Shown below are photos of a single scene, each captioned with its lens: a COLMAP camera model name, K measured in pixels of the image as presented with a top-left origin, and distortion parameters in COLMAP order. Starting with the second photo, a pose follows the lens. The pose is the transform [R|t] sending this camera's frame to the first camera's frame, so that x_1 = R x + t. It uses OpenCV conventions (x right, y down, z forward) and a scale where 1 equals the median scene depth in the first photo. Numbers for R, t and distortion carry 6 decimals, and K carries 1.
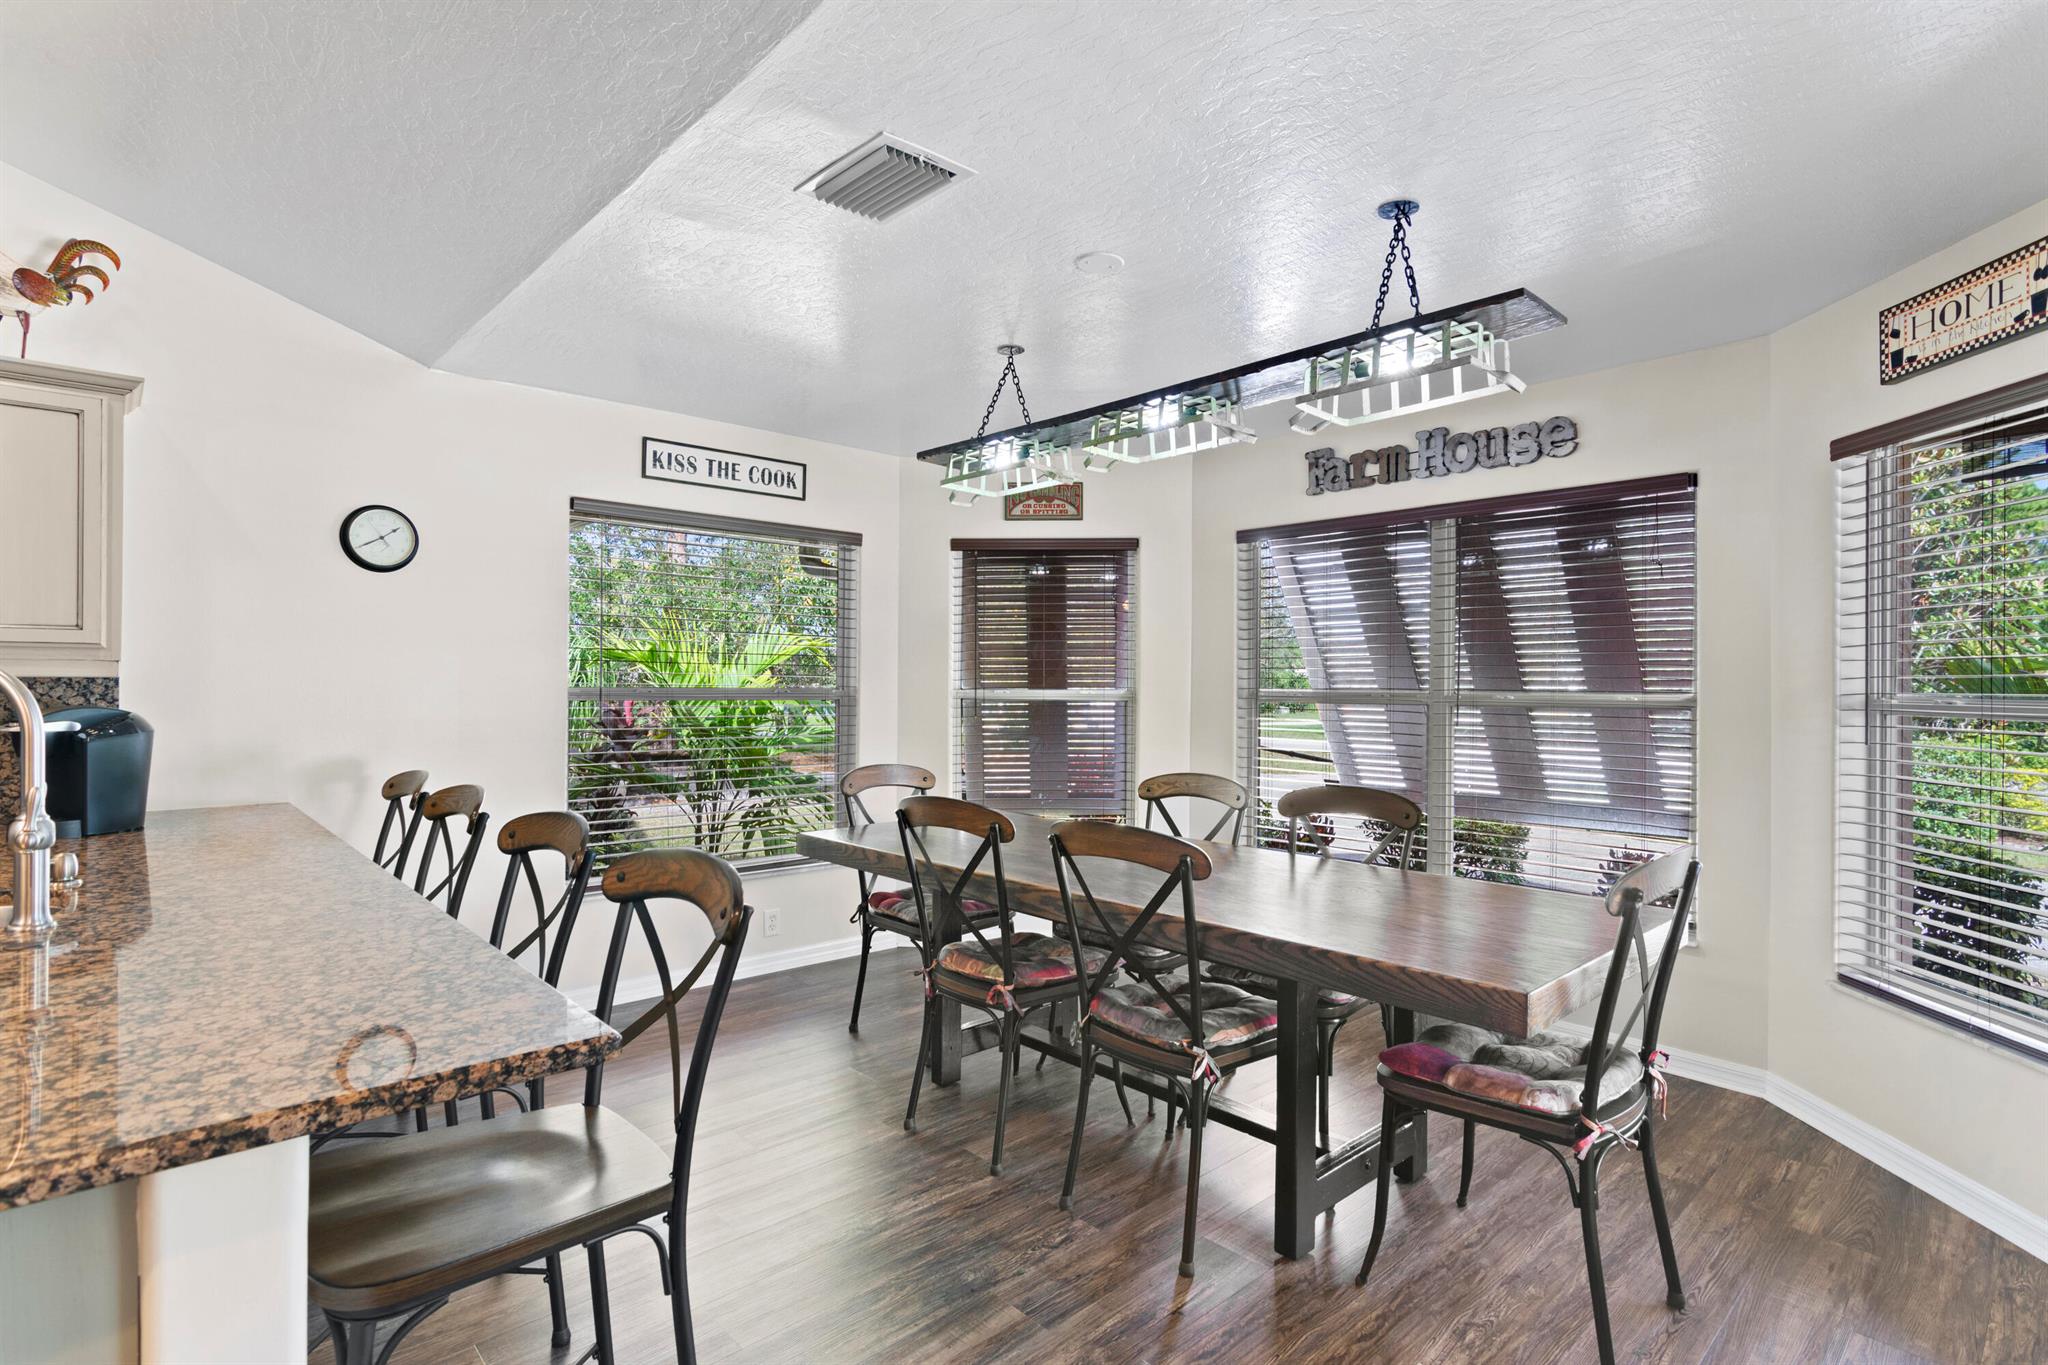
lens RADIAL K [[997.8, 0, 1024.2], [0, 997.8, 679.8], [0, 0, 1]] dist [0.000469, 0.000754]
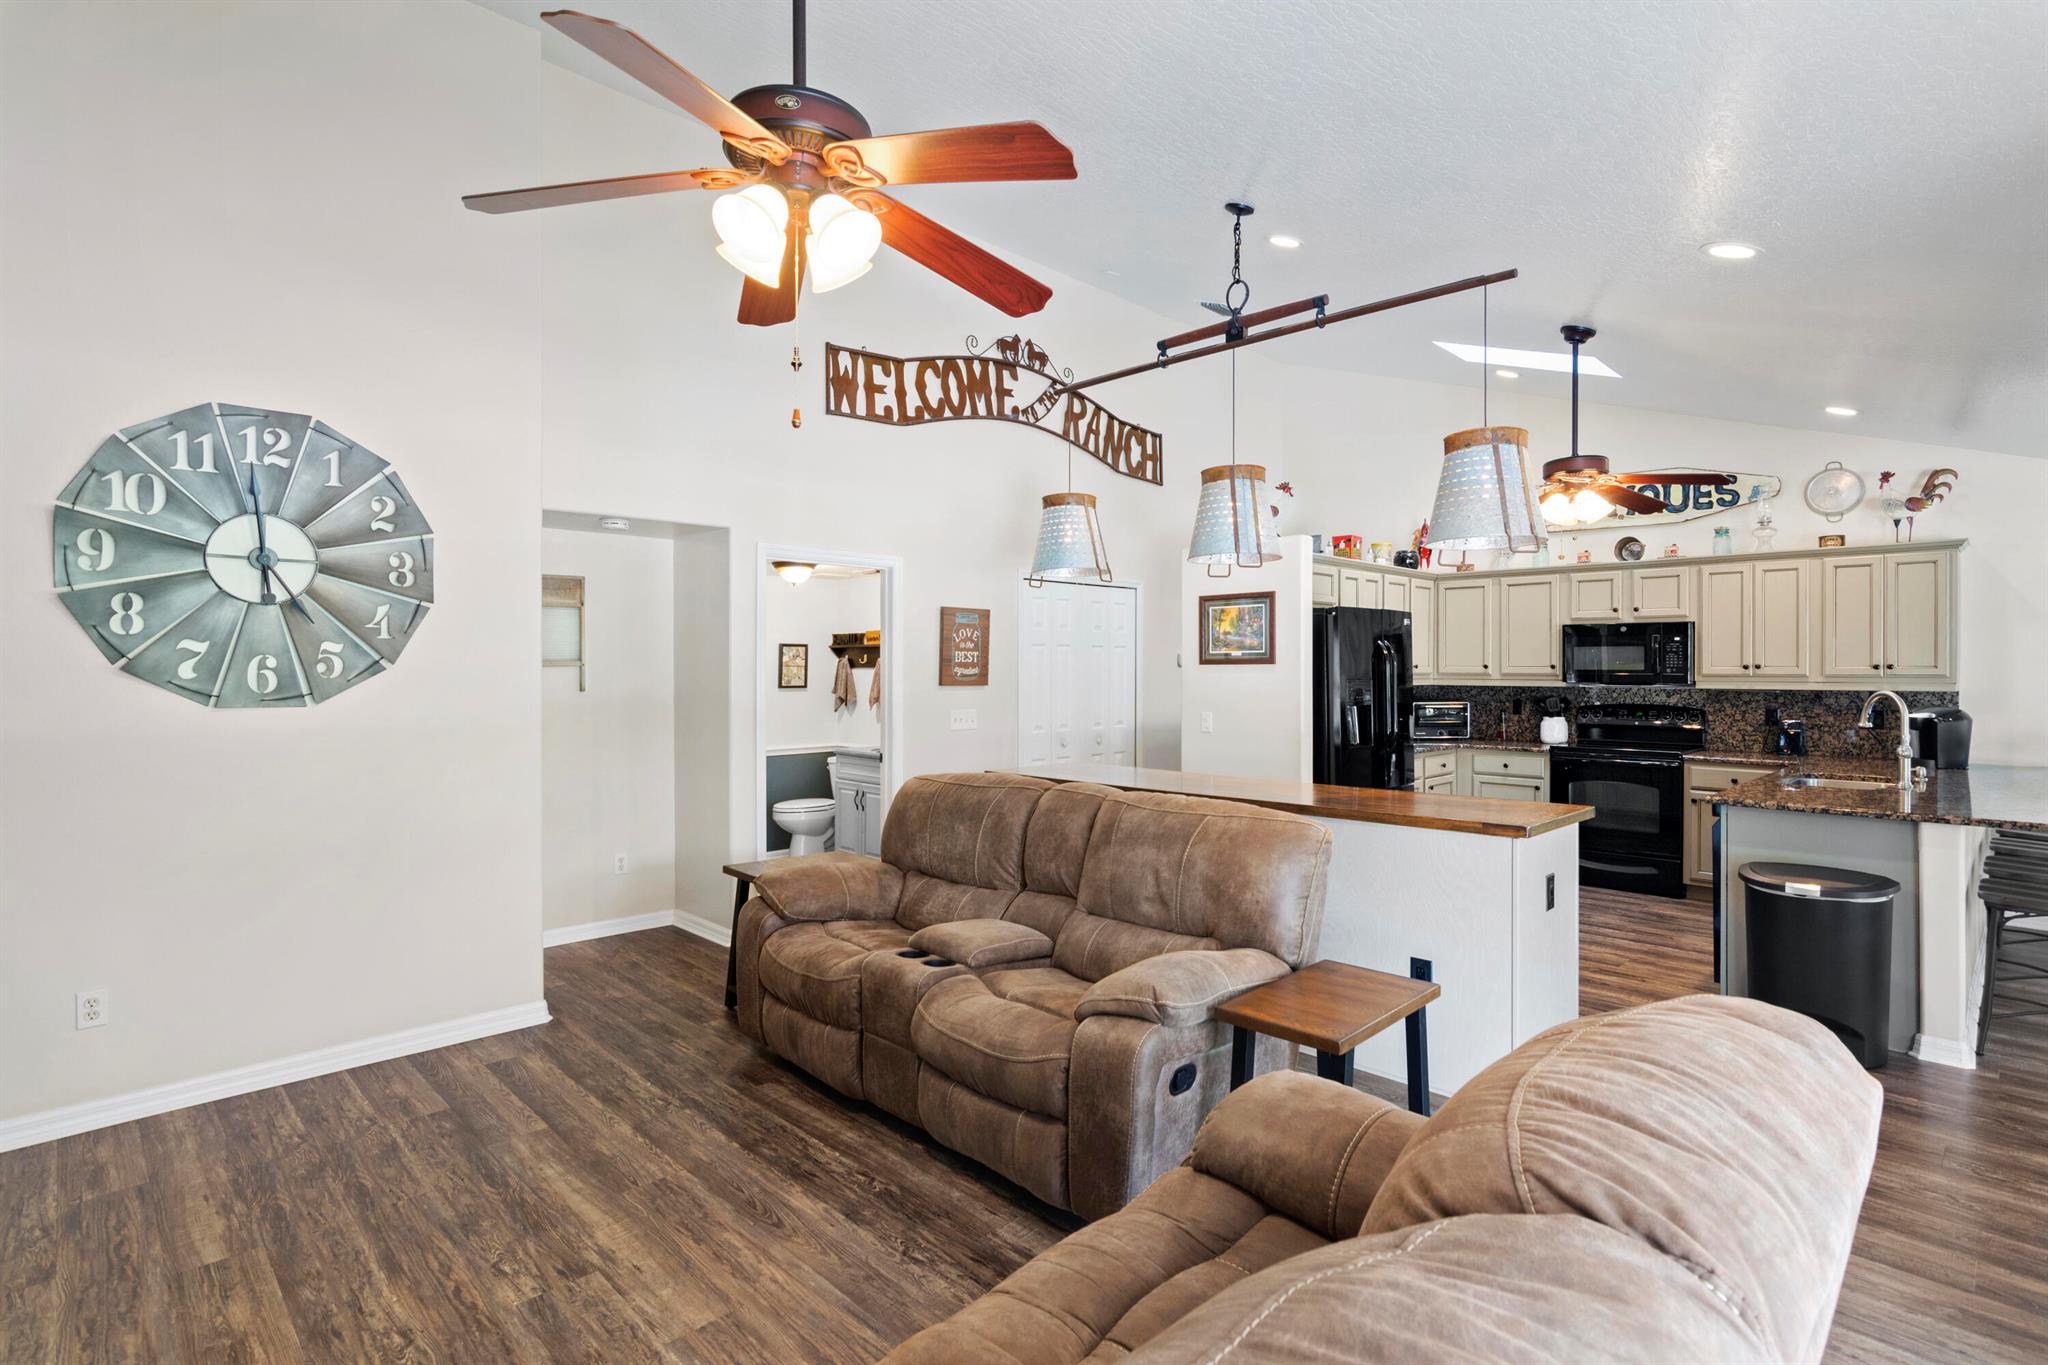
lens RADIAL K [[997.8, 0, 1026.4], [0, 997.8, 669.4], [0, 0, 1]] dist [0.000469, 0.000754]
pose [[0.042057, 0.000685, -0.999115, 0.995848], [-0.000643, 1.000000, 0.000658, -0.046835], [0.999115, 0.000615, 0.042057, -0.923262]]
